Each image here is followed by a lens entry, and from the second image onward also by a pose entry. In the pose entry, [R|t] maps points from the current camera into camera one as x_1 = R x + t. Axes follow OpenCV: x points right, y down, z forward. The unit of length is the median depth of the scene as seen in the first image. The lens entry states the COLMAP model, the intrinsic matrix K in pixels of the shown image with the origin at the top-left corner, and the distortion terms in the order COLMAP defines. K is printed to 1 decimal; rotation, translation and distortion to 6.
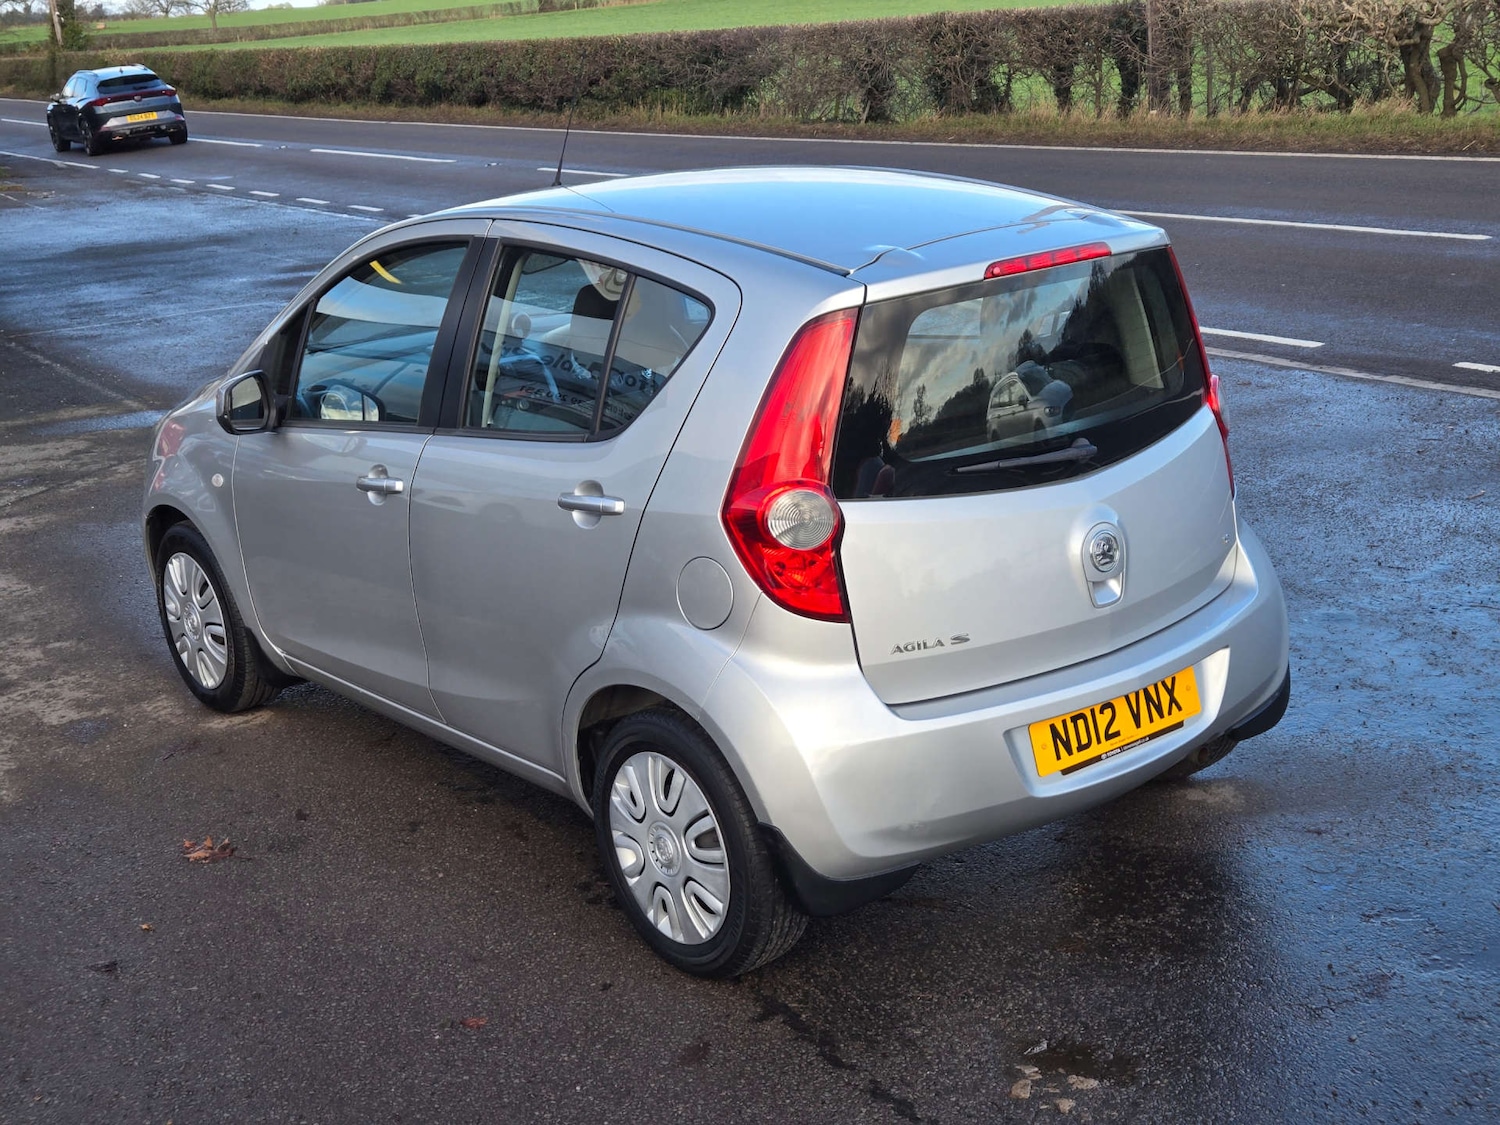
lens RADIAL K [[2026.3, 0, 785.5], [0, 2026.3, 589.0], [0, 0, 1]] dist [0.057260, 0.029689]
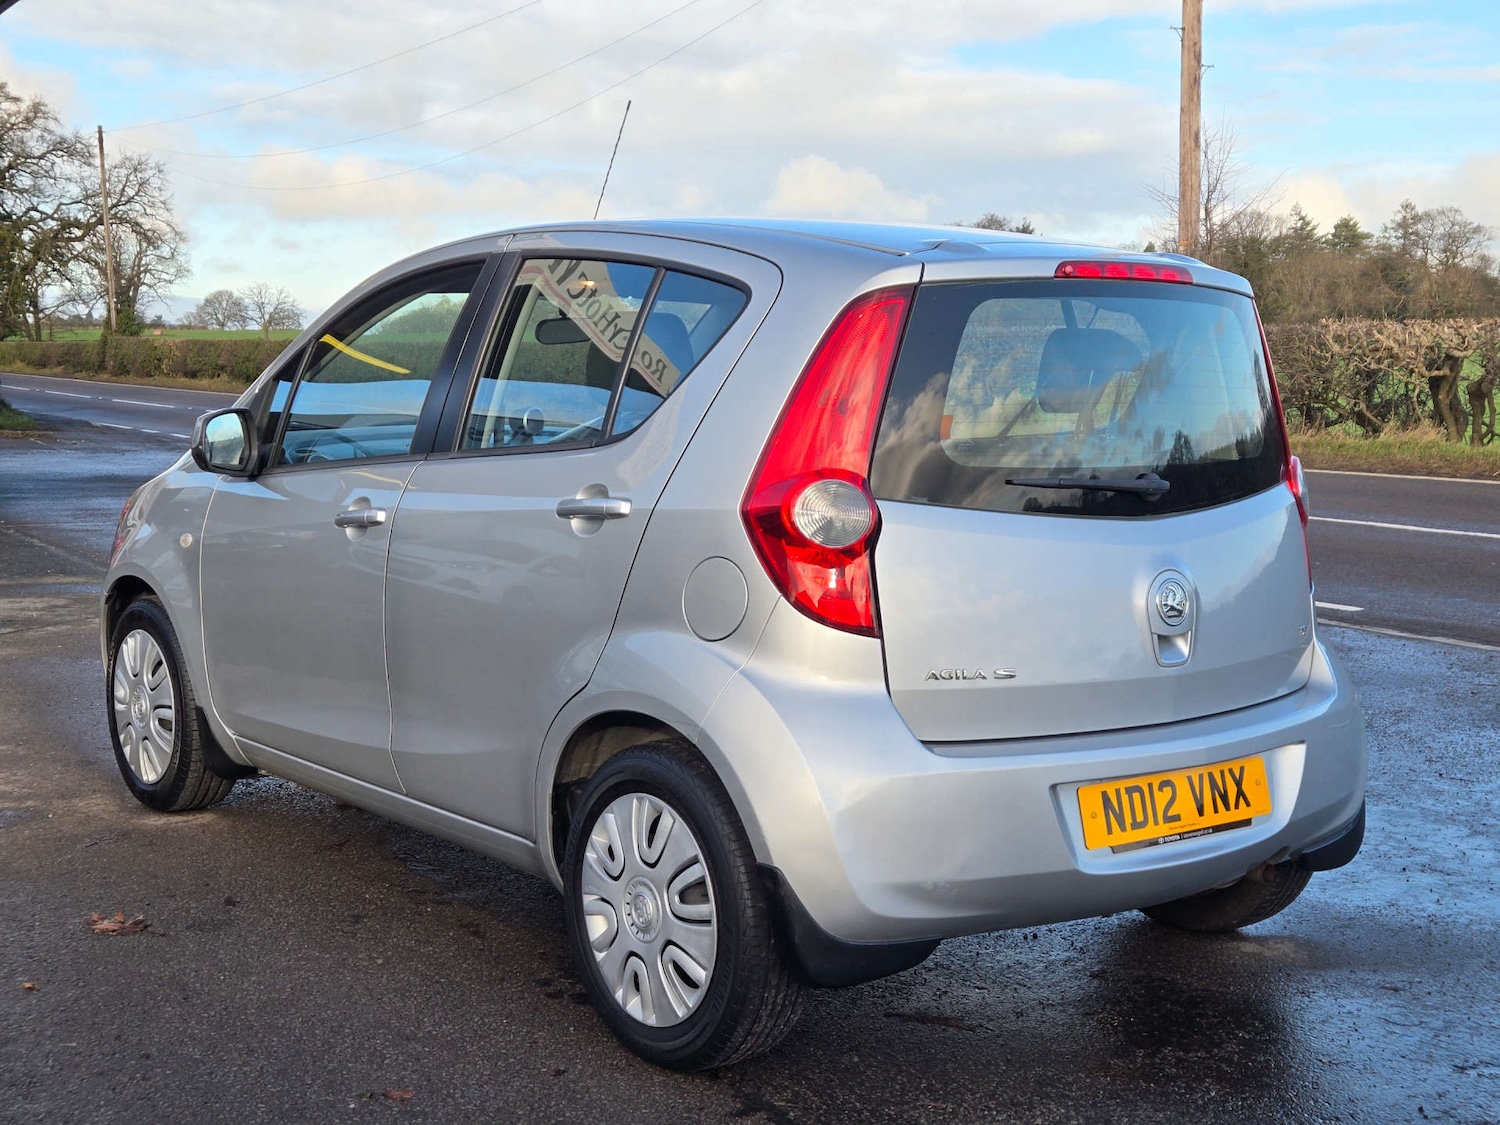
lens RADIAL K [[2026.3, 0, 785.5], [0, 2026.3, 589.0], [0, 0, 1]] dist [0.057260, 0.029689]
pose [[0.997204, 0.074386, -0.007111, -0.003450], [-0.074519, 0.982858, -0.168630, 0.129528], [-0.005555, 0.168689, 0.985654, 0.129148]]
